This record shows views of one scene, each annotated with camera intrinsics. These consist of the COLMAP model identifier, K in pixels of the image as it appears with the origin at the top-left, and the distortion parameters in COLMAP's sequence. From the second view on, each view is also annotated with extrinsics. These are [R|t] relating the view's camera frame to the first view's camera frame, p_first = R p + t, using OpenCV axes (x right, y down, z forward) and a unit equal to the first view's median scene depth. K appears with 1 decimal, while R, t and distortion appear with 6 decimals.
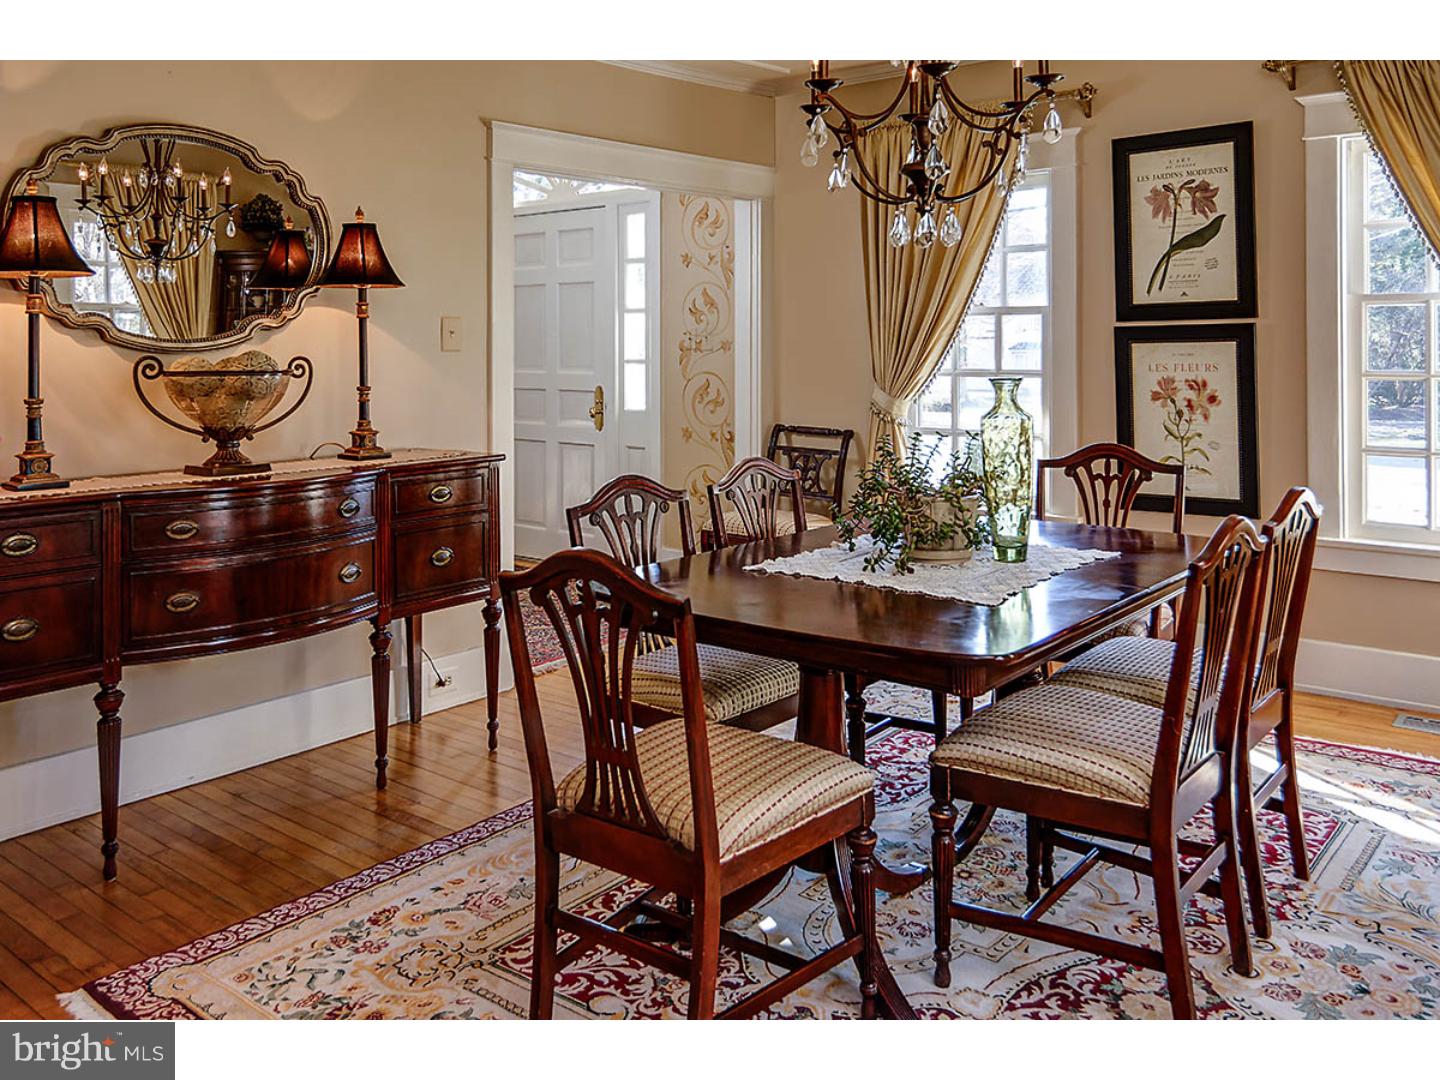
lens RADIAL K [[1180.4, 0, 720.7], [0, 1180.4, 460.3], [0, 0, 1]] dist [-0.011428, 0.006855]
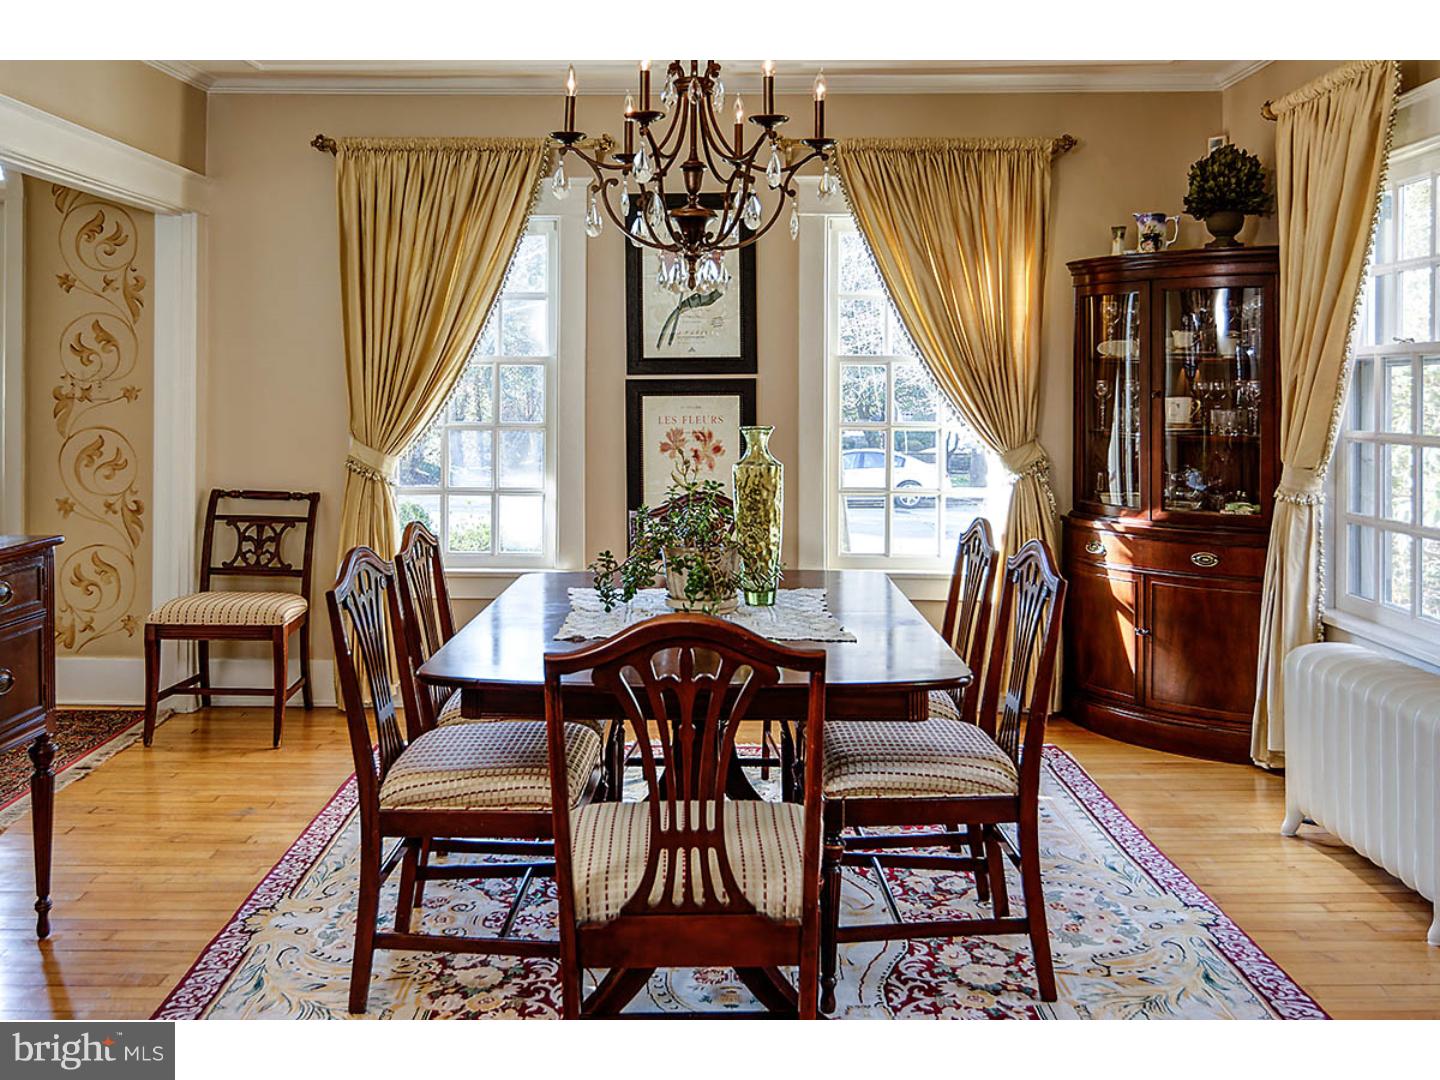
lens RADIAL K [[1279.6, 0, 720.0], [0, 1279.6, 540.0], [0, 0, 1]] dist [0.004517, 0.007398]
pose [[0.777428, -0.058949, 0.626203, -0.306019], [0.051795, 0.998217, 0.029667, -0.004086], [-0.626836, 0.009370, 0.779095, 0.094706]]
